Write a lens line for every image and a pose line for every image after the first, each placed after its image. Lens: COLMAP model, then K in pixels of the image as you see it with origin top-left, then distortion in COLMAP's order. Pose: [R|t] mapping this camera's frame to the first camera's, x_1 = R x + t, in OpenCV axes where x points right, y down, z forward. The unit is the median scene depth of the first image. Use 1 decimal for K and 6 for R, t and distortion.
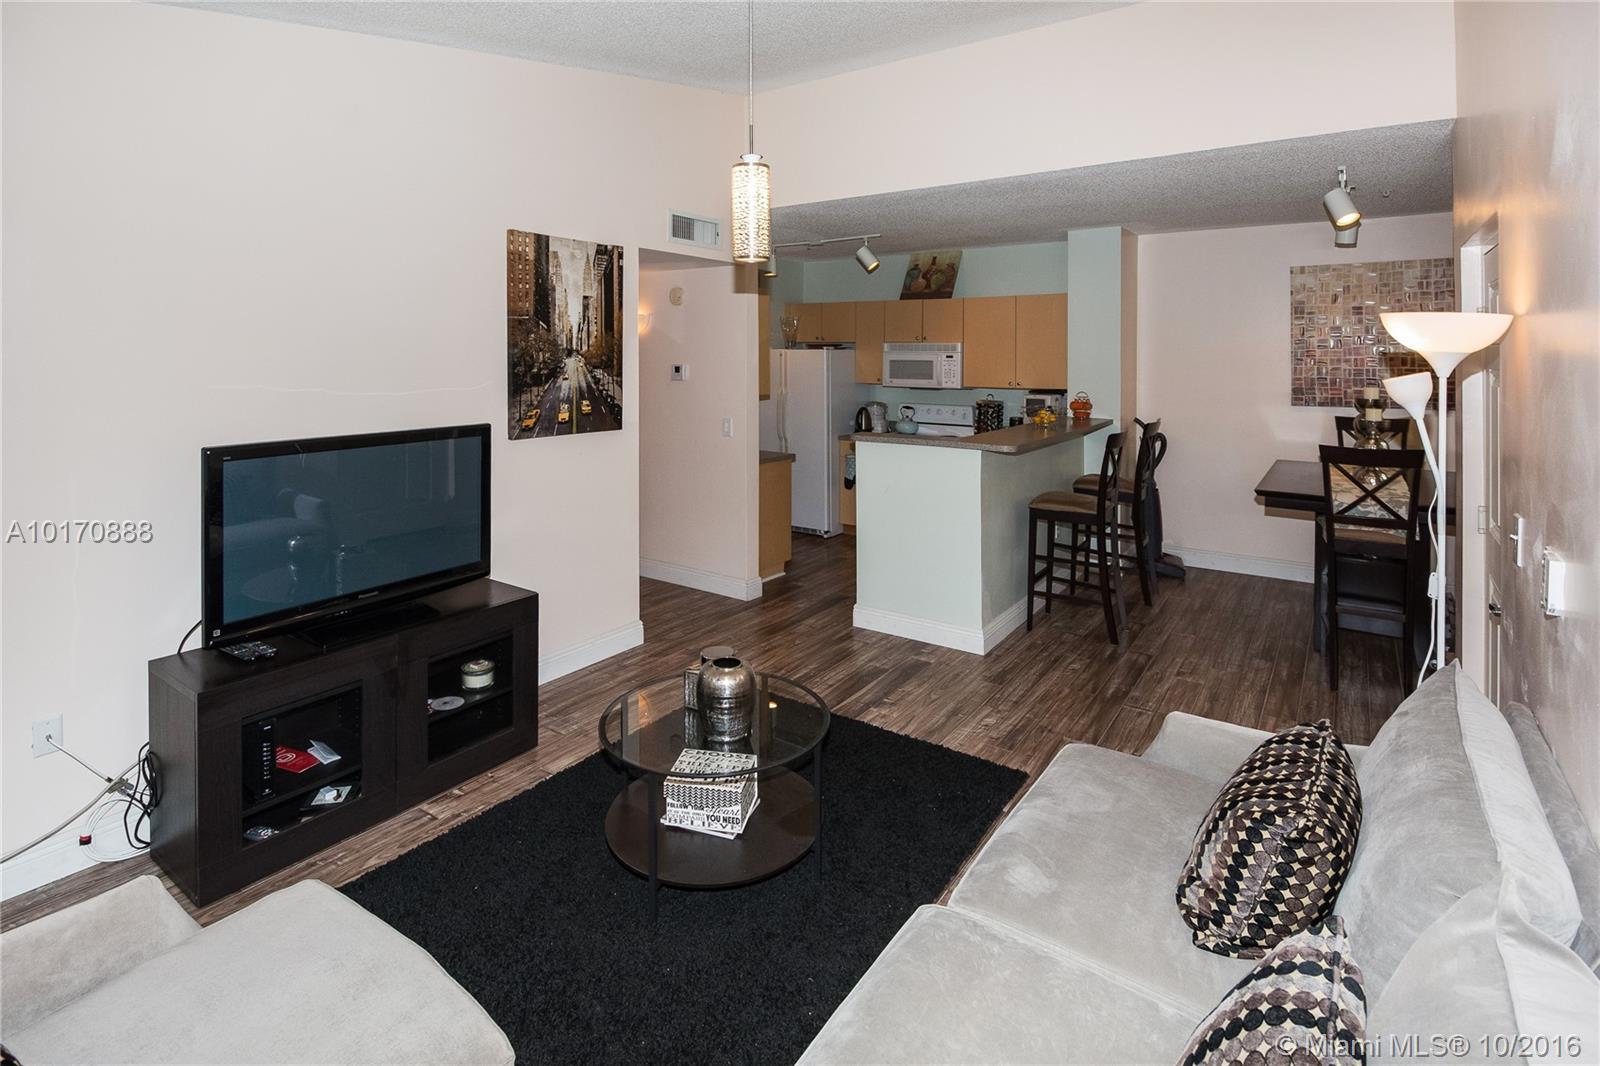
lens RADIAL K [[776.4, 0, 800.0], [0, 776.4, 533.0], [0, 0, 1]] dist [0.006296, 0.000269]
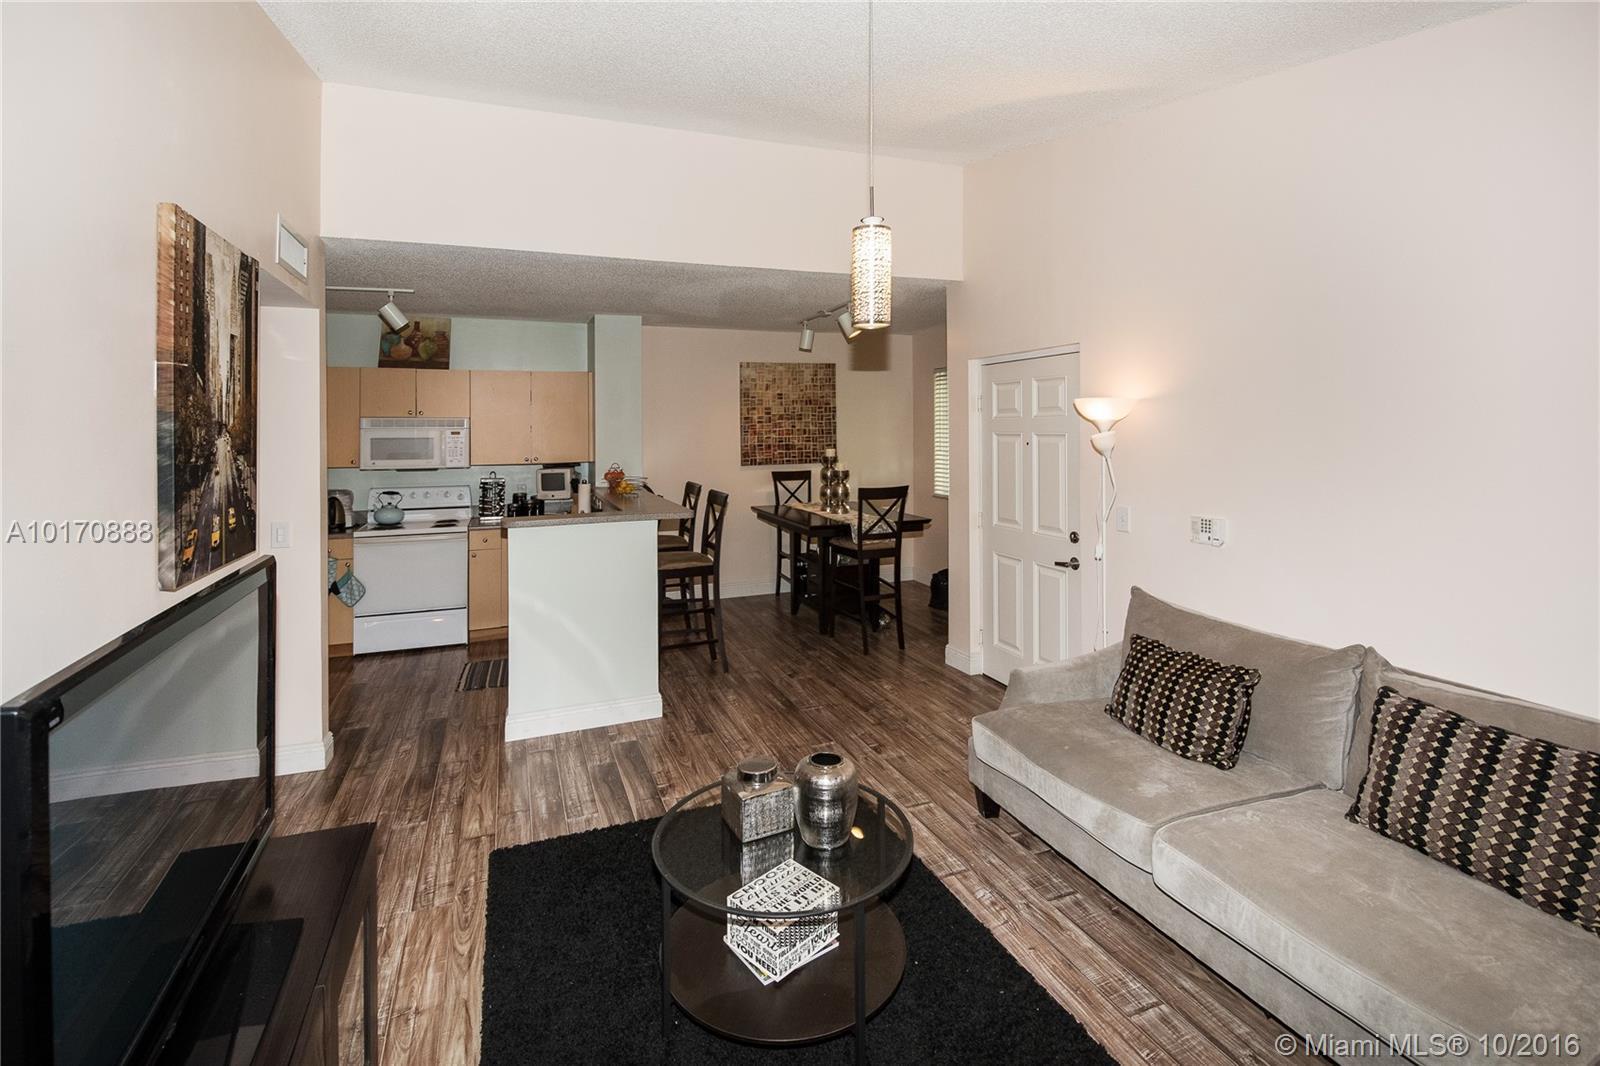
lens RADIAL K [[720.4, 0, 806.4], [0, 720.4, 574.3], [0, 0, 1]] dist [0.000444, -0.001062]
pose [[0.553260, -0.172958, 0.814855, -0.422045], [0.198268, 0.977437, 0.072850, -0.062428], [-0.809070, 0.121255, 0.575068, 0.280059]]
